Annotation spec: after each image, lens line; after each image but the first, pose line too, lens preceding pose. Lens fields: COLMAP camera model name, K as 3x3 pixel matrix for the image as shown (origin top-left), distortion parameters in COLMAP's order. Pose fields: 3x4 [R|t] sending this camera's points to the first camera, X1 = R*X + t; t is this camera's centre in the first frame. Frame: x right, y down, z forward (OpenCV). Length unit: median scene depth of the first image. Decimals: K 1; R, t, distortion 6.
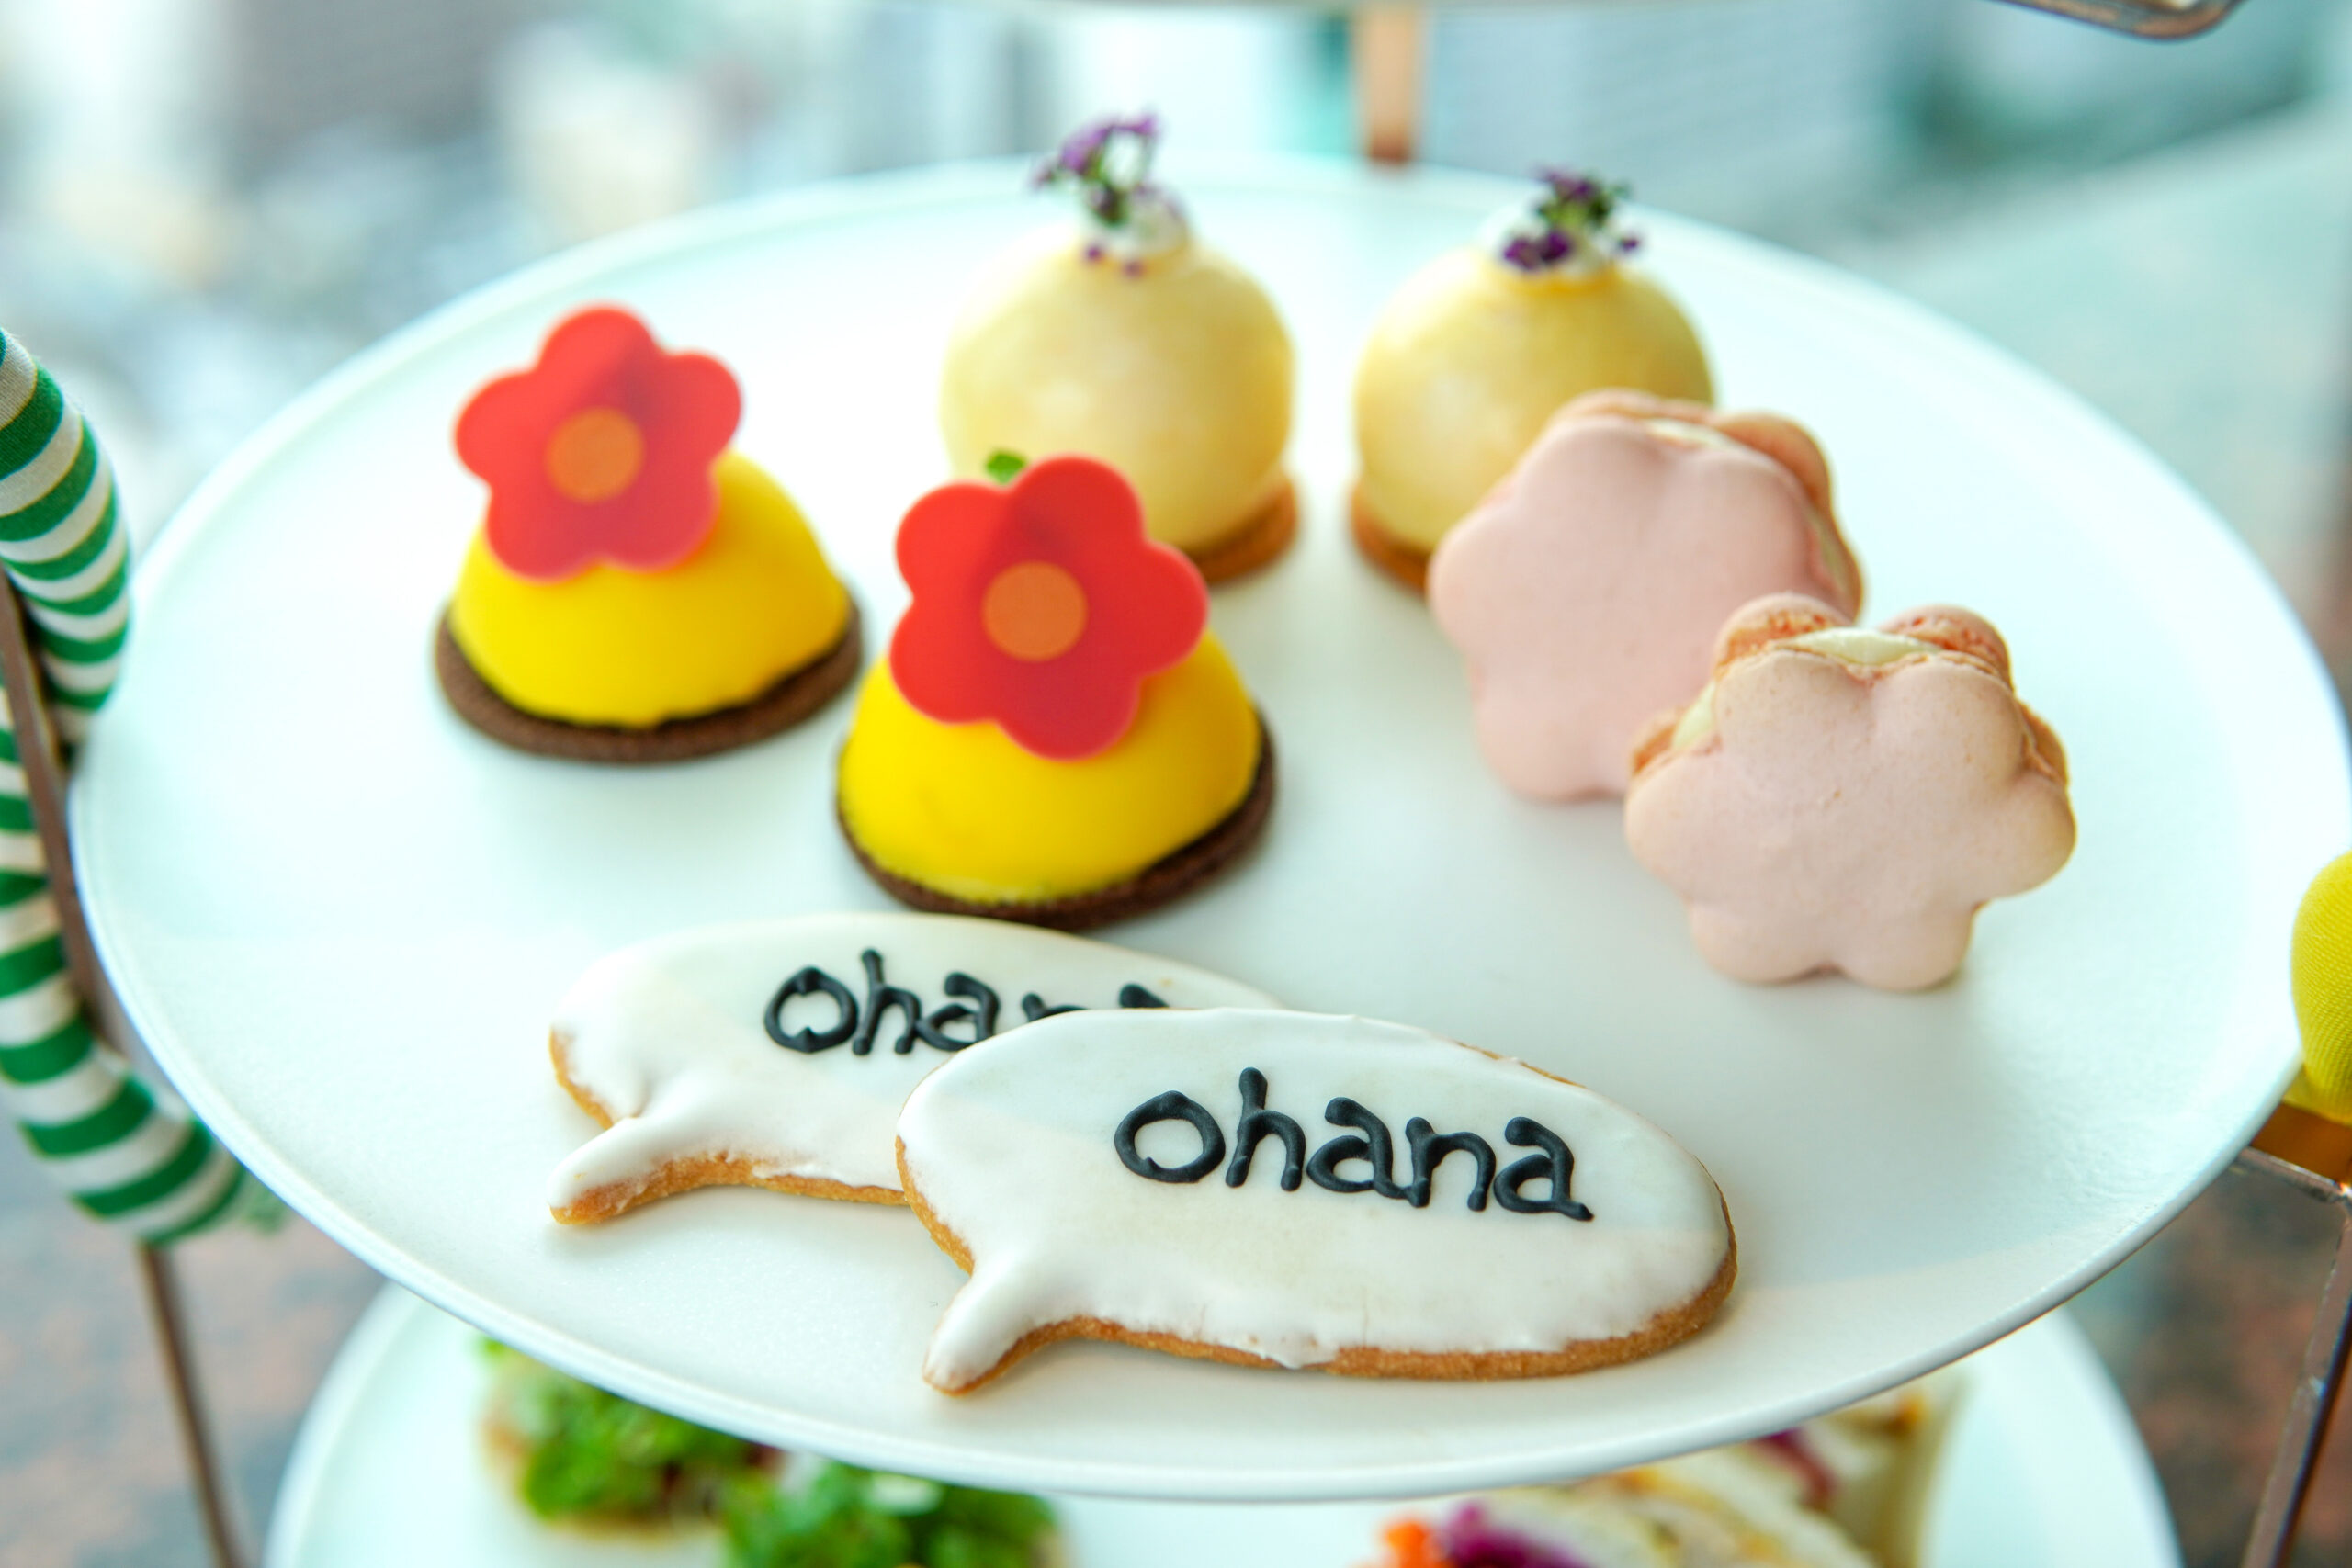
lens RADIAL K [[3344.5, 0, 1177.4], [0, 3344.5, 786.8], [0, 0, 1]] dist [-0.000030, 0.000000]
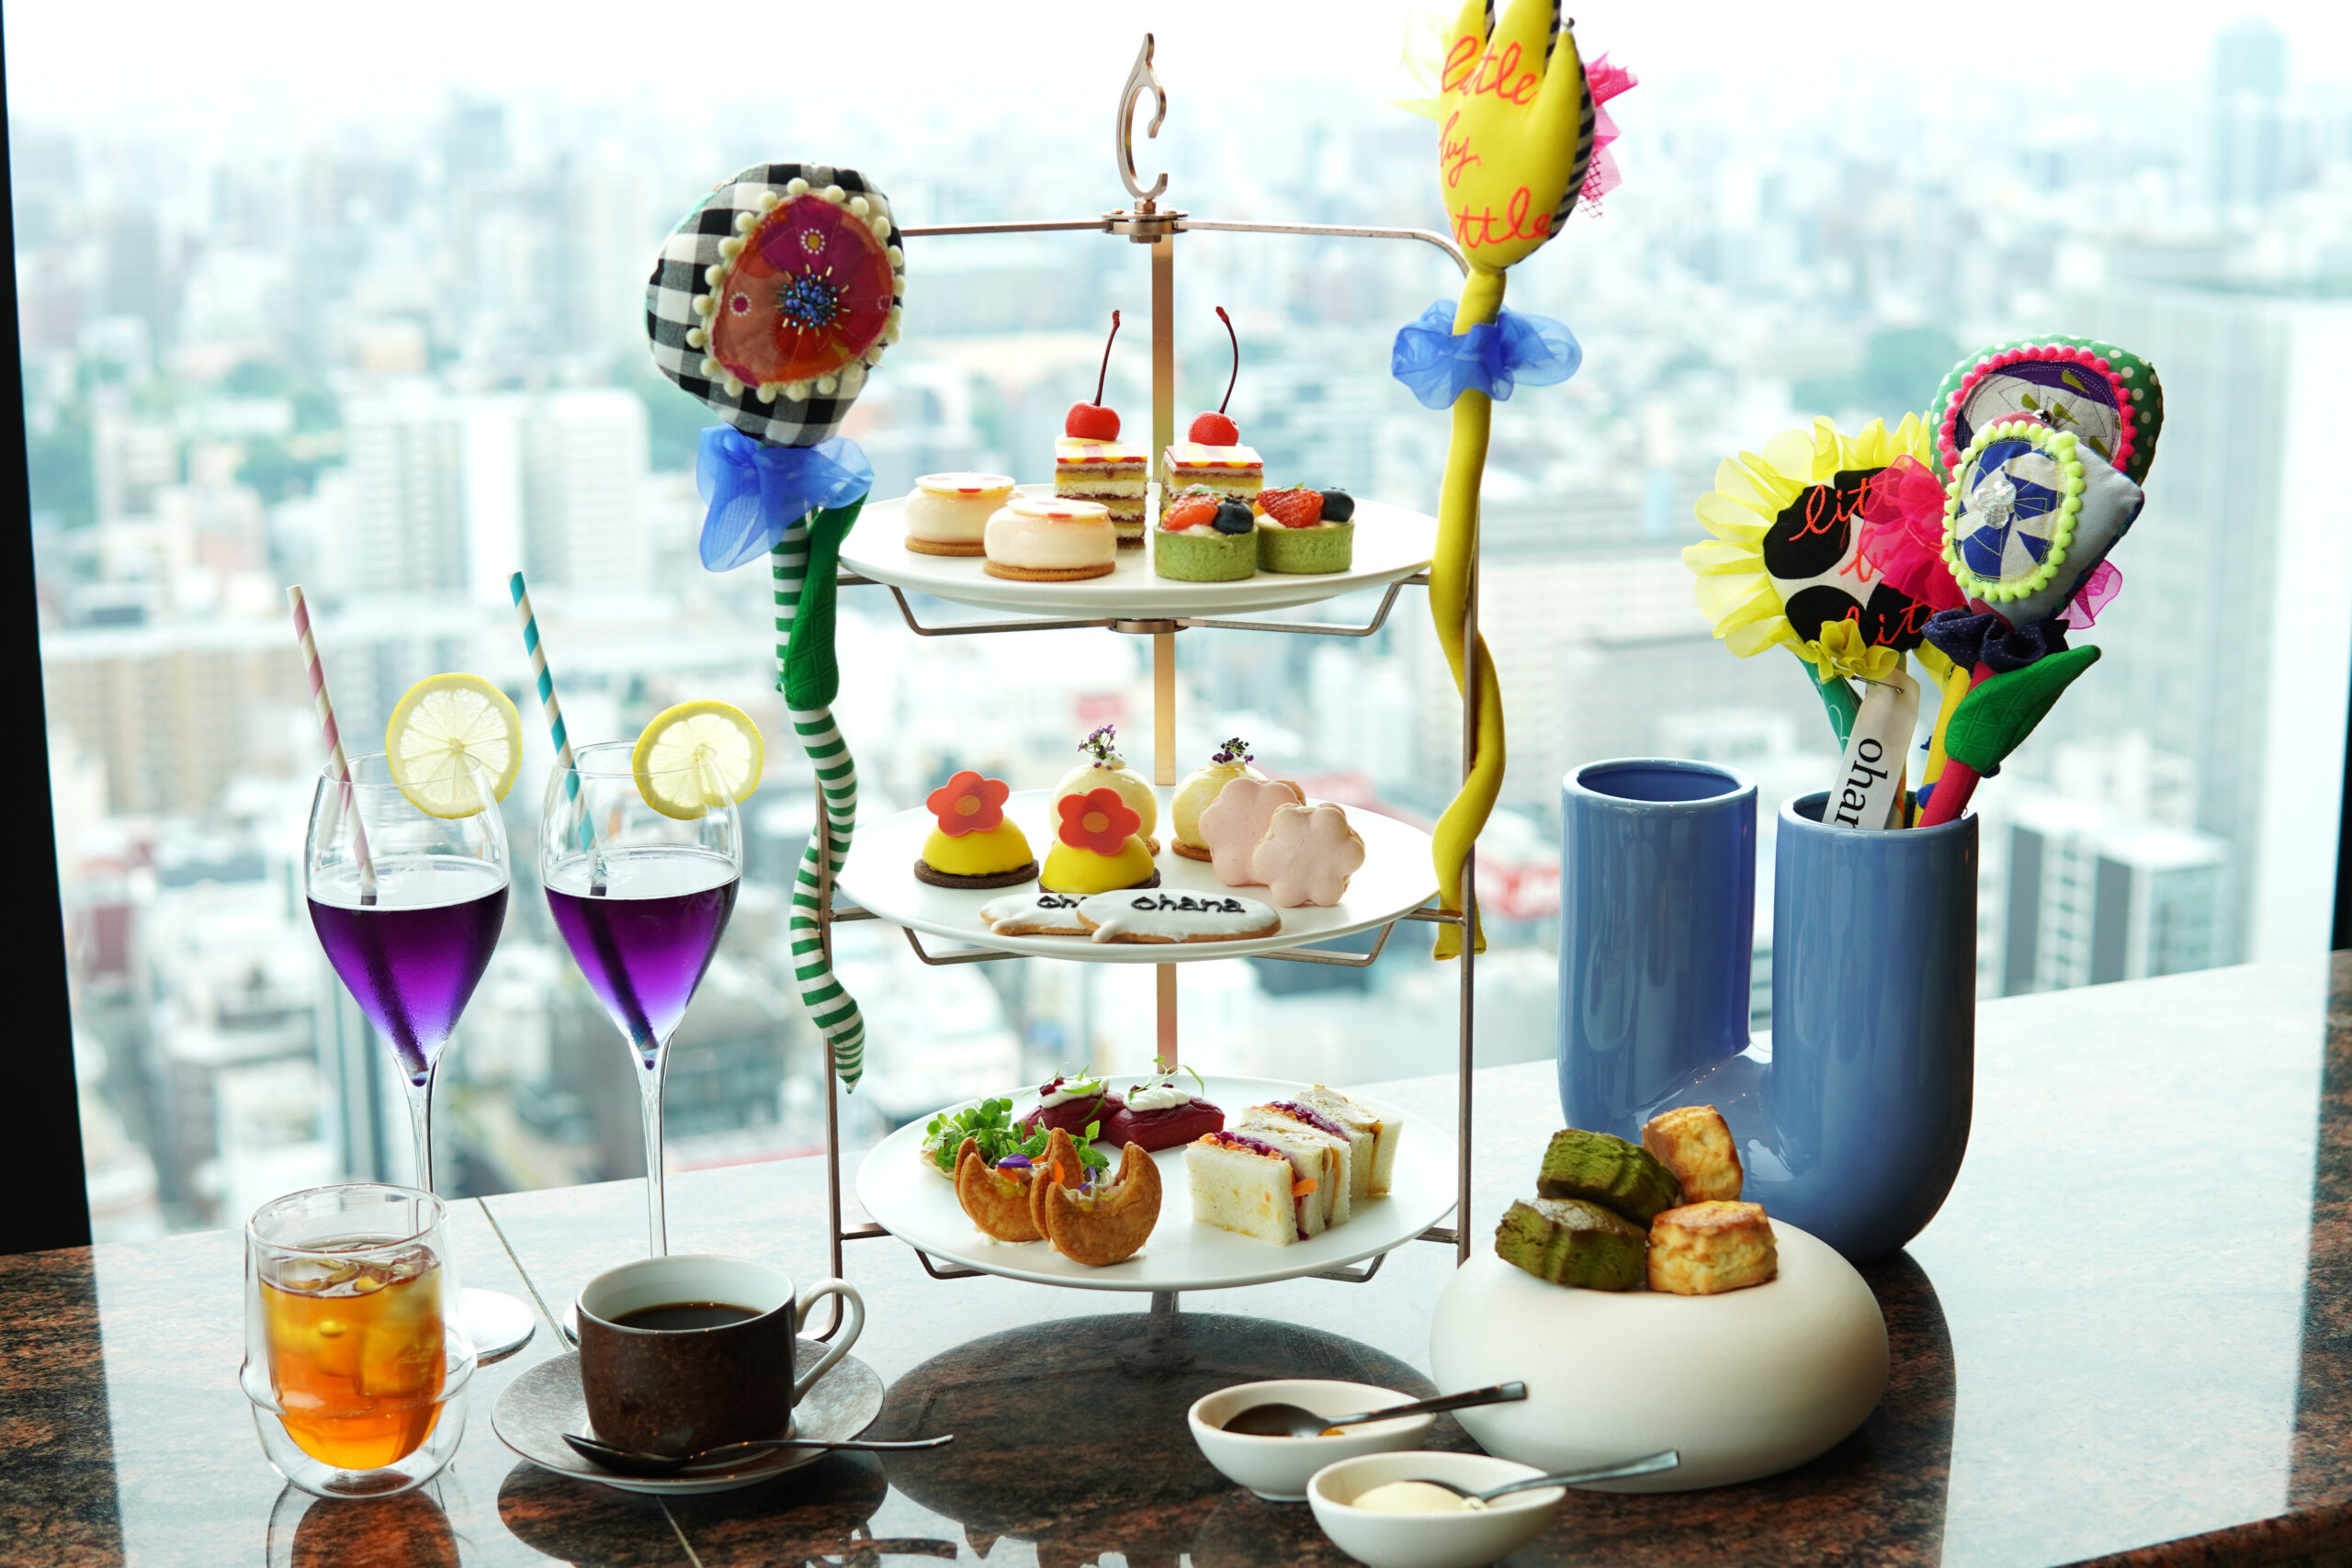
lens RADIAL K [[3344.5, 0, 1175.4], [0, 3344.5, 784.5], [0, 0, 1]] dist [-0.000030, 0.000000]
pose [[0.996344, -0.025903, 0.081405, -0.253896], [0.054217, 0.928143, -0.368253, 1.276819], [-0.066016, 0.371321, 0.926155, -2.482311]]
